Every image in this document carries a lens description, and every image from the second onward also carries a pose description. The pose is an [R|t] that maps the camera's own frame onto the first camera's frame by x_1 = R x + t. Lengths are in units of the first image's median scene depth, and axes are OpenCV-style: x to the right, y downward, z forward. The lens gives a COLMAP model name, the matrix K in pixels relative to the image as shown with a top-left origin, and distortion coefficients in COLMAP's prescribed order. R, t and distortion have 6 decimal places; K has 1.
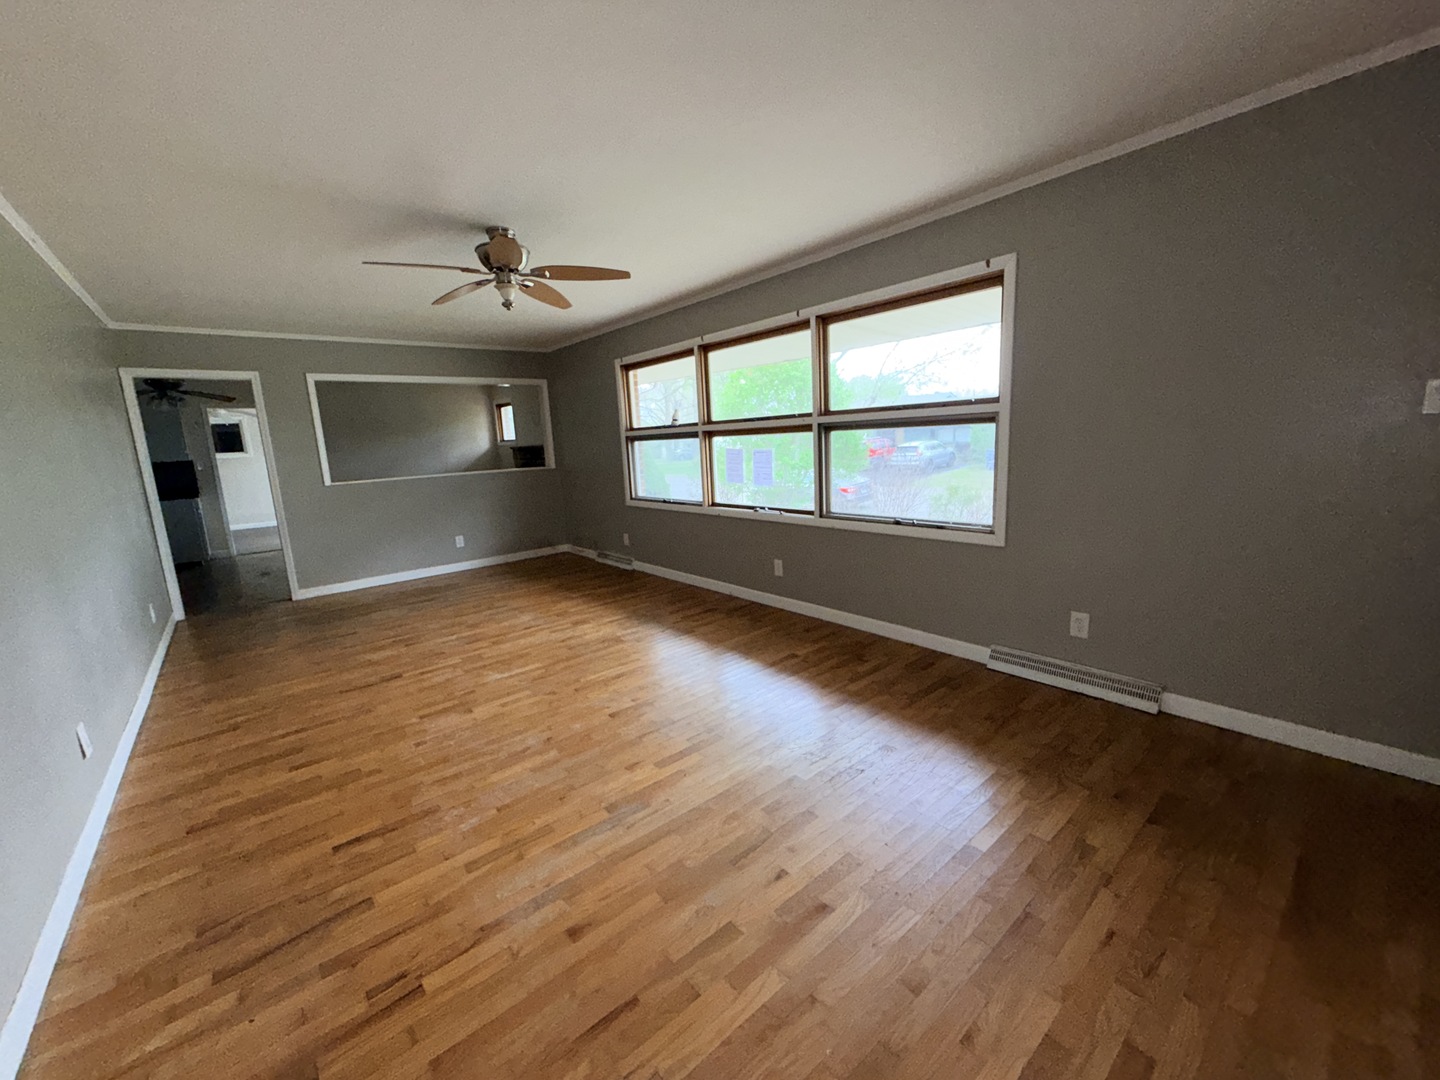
lens RADIAL K [[572.2, 0, 719.2], [0, 572.2, 537.5], [0, 0, 1]] dist [0.002194, -0.000183]
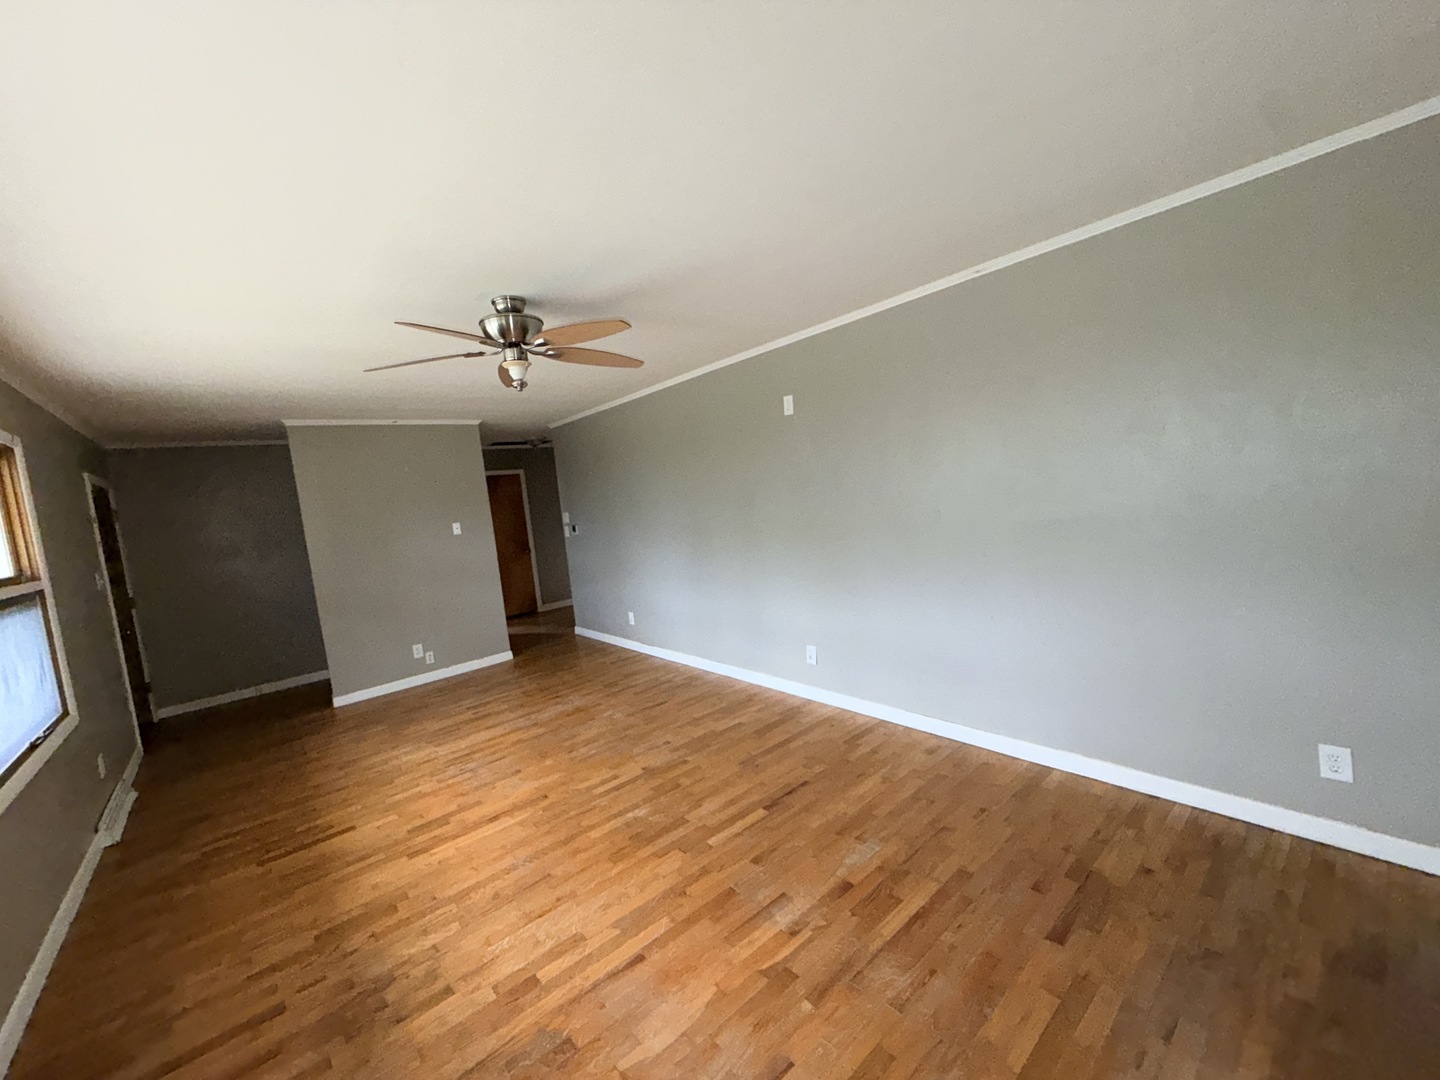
lens RADIAL K [[572.2, 0, 719.5], [0, 572.2, 538.6], [0, 0, 1]] dist [0.002194, -0.000183]
pose [[-0.988017, 0.154087, 0.008940, -0.632519], [0.151156, 0.954255, 0.257970, -0.364458], [0.031218, 0.256230, -0.966112, 1.884735]]
